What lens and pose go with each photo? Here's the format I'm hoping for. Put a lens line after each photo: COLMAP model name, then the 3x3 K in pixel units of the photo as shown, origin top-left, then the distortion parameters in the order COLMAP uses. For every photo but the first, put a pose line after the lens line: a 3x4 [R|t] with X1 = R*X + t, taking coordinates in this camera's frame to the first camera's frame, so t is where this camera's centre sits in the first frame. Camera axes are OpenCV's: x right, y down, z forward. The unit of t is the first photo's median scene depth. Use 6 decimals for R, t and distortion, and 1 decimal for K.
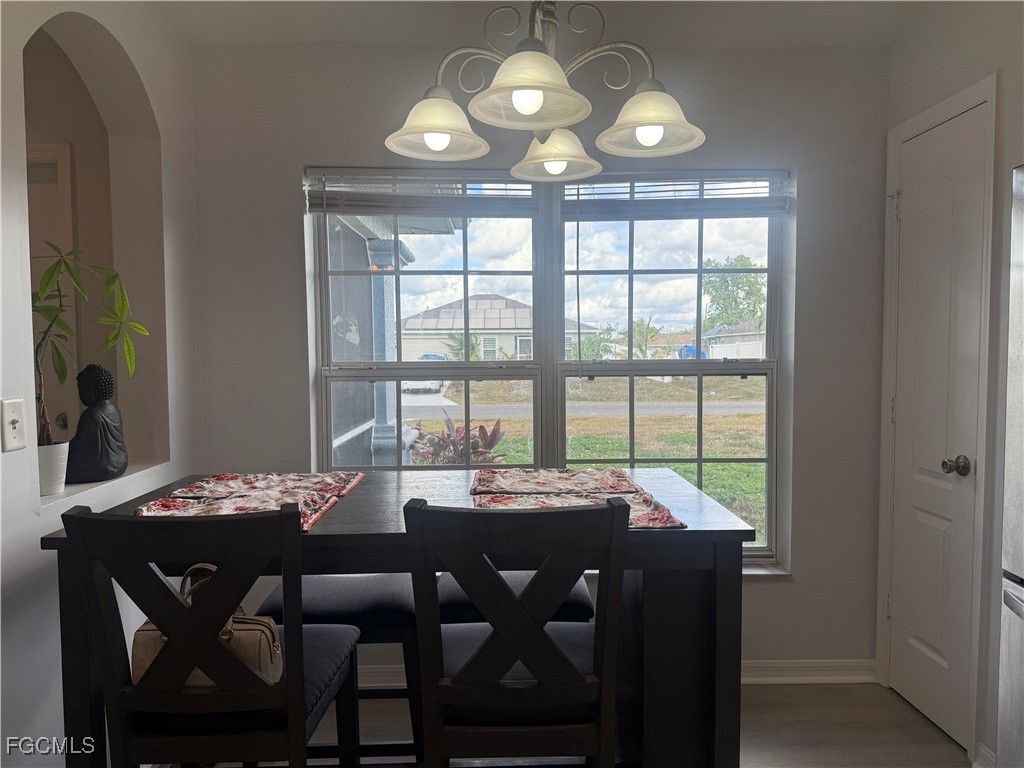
lens RADIAL K [[609.8, 0, 498.5], [0, 609.8, 396.3], [0, 0, 1]] dist [0.061672, -0.000383]
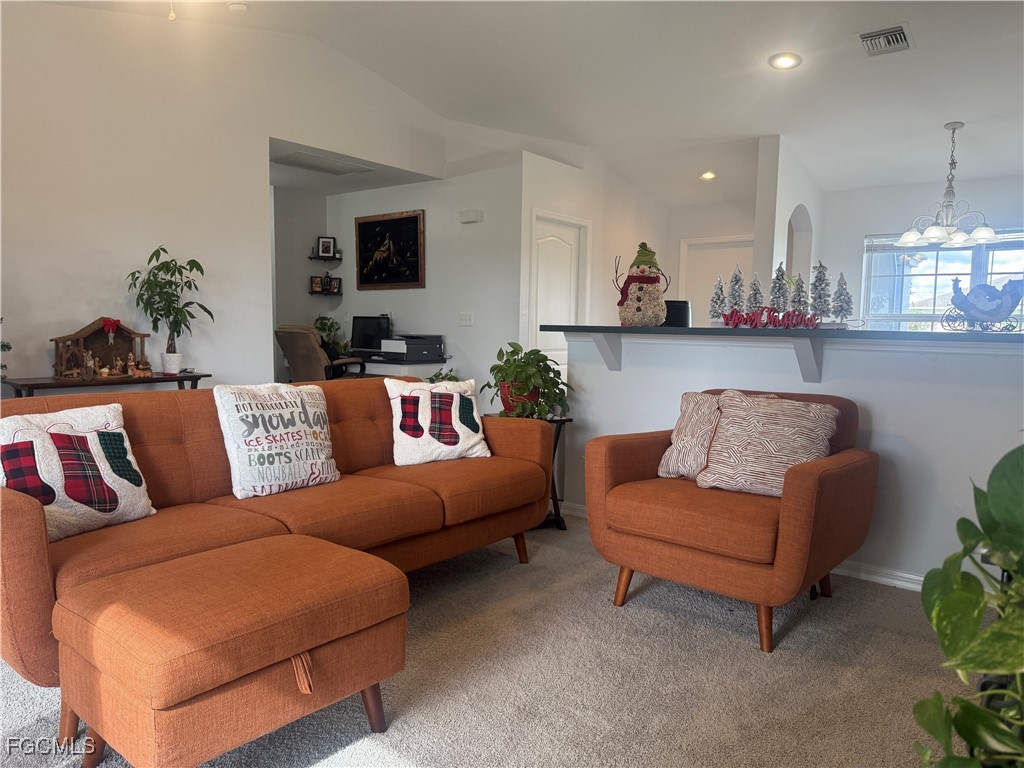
lens RADIAL K [[713.0, 0, 512.0], [0, 713.0, 384.0], [0, 0, 1]] dist [-0.039873, -0.005767]
pose [[0.757206, 0.069775, -0.649439, 0.475256], [-0.066767, 0.997338, 0.029306, 0.231406], [0.649755, 0.021171, 0.759849, -1.994814]]
